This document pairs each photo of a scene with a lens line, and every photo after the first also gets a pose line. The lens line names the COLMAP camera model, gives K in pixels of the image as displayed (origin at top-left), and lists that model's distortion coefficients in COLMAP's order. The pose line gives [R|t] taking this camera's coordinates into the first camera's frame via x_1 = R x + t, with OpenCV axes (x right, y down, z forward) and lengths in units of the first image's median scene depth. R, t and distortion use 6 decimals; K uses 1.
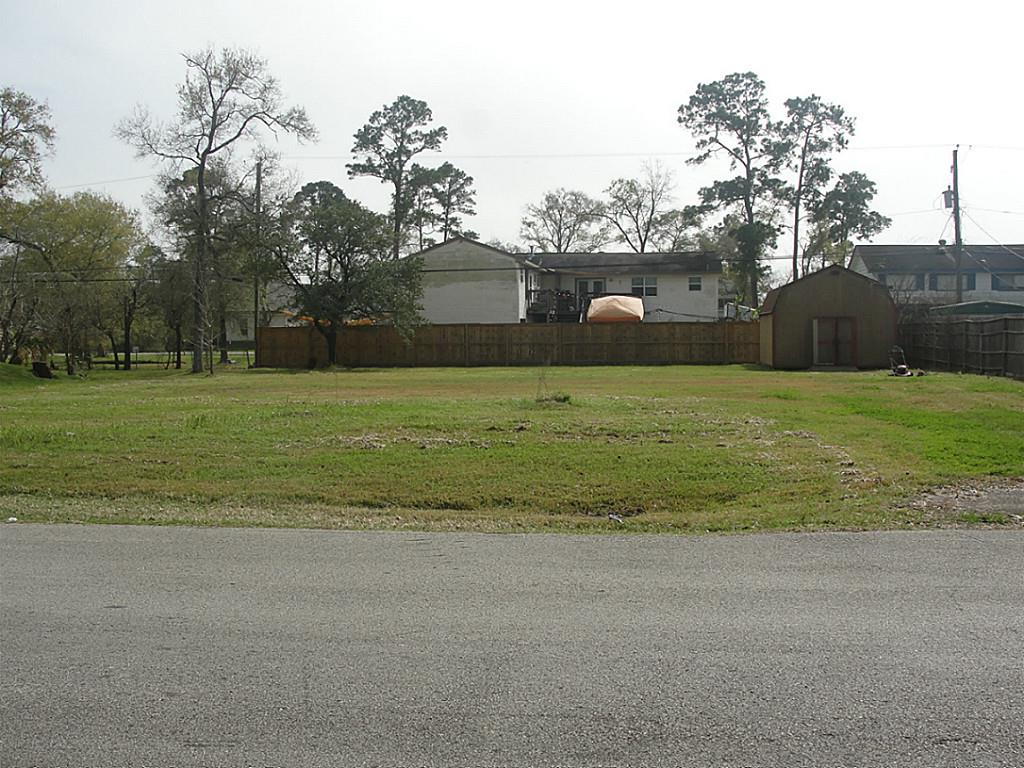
lens RADIAL K [[1180.6, 0, 512.0], [0, 1180.6, 384.0], [0, 0, 1]] dist [-0.164990, 0.038828]
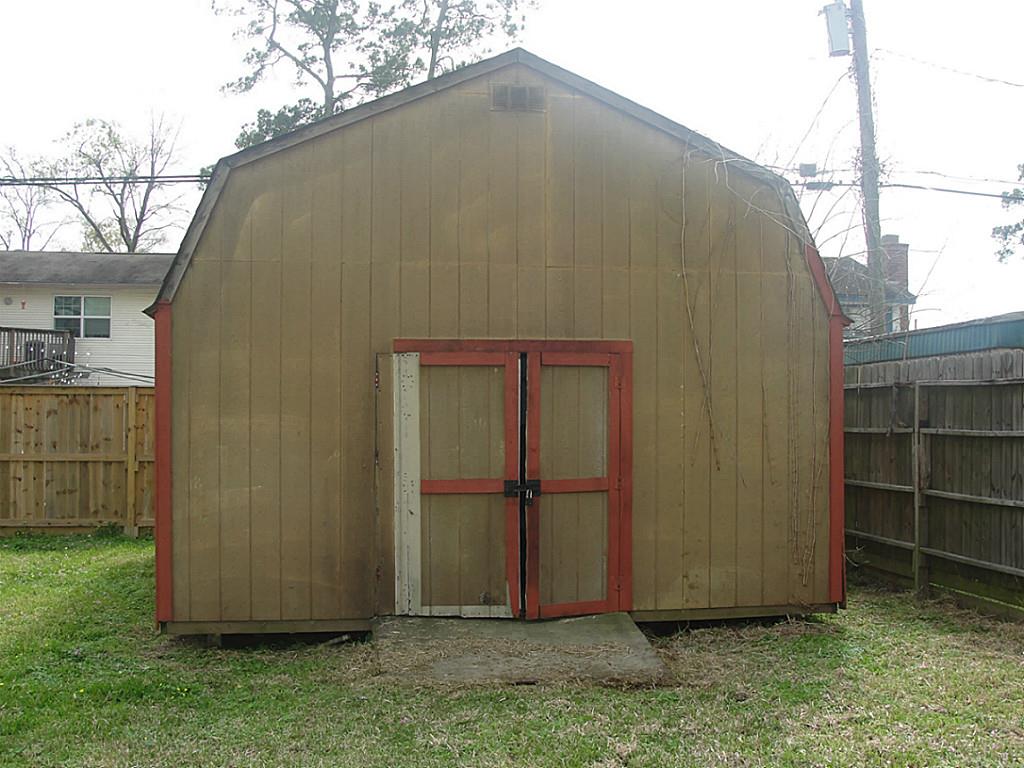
lens RADIAL K [[1180.6, 0, 512.0], [0, 1180.6, 384.0], [0, 0, 1]] dist [-0.164990, 0.038828]
pose [[0.959007, 0.016509, 0.282902, 0.168164], [0.004110, 0.997387, -0.072133, -0.028655], [-0.283353, 0.070339, 0.956433, 0.616773]]
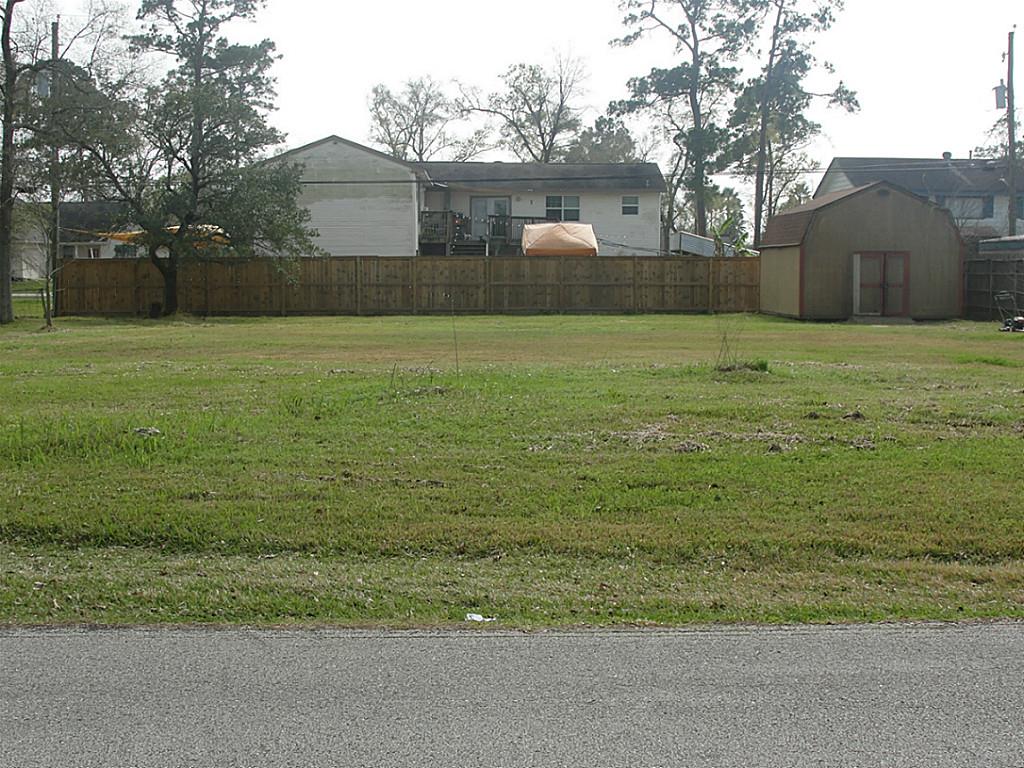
lens RADIAL K [[1528.1, 0, 512.0], [0, 1528.1, 384.0], [0, 0, 1]] dist [-0.111637, 0.211533]
pose [[0.987725, -0.003357, 0.156169, -0.083152], [-0.001522, 0.999515, 0.031110, -0.001613], [-0.156197, -0.030966, 0.987240, 0.050566]]
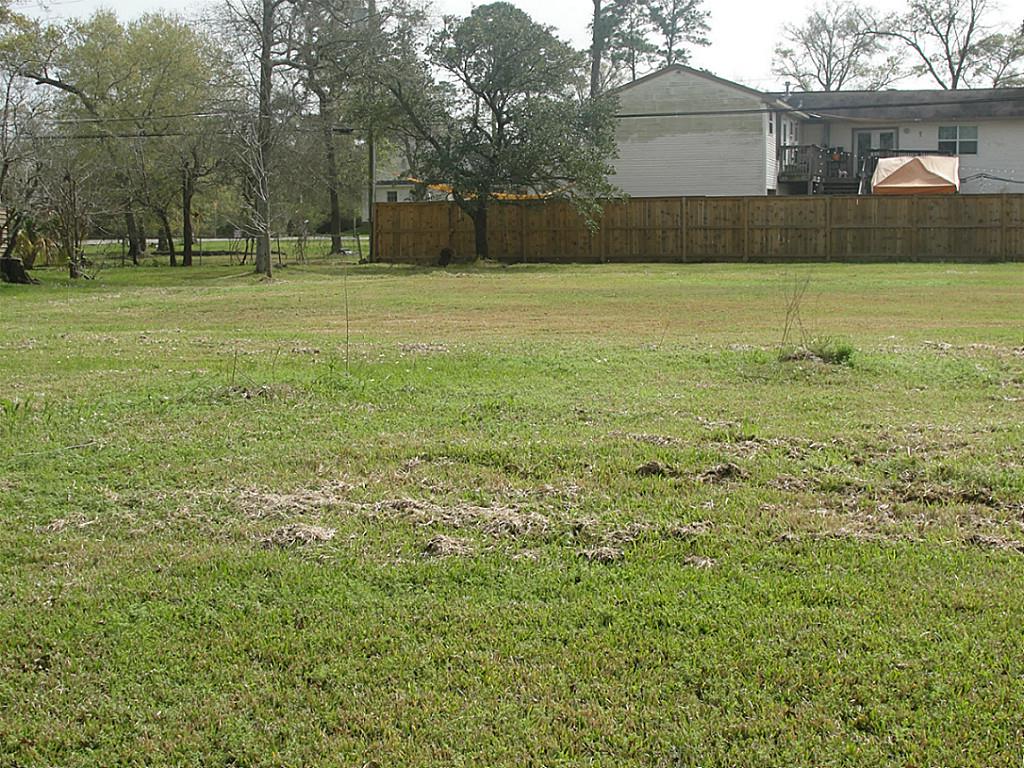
lens RADIAL K [[1528.1, 0, 512.0], [0, 1528.1, 384.0], [0, 0, 1]] dist [-0.111637, 0.211533]
pose [[0.986897, 0.015882, -0.160567, 0.004265], [-0.004466, 0.997451, 0.071209, -0.006379], [0.161288, -0.069559, 0.984453, 0.130414]]
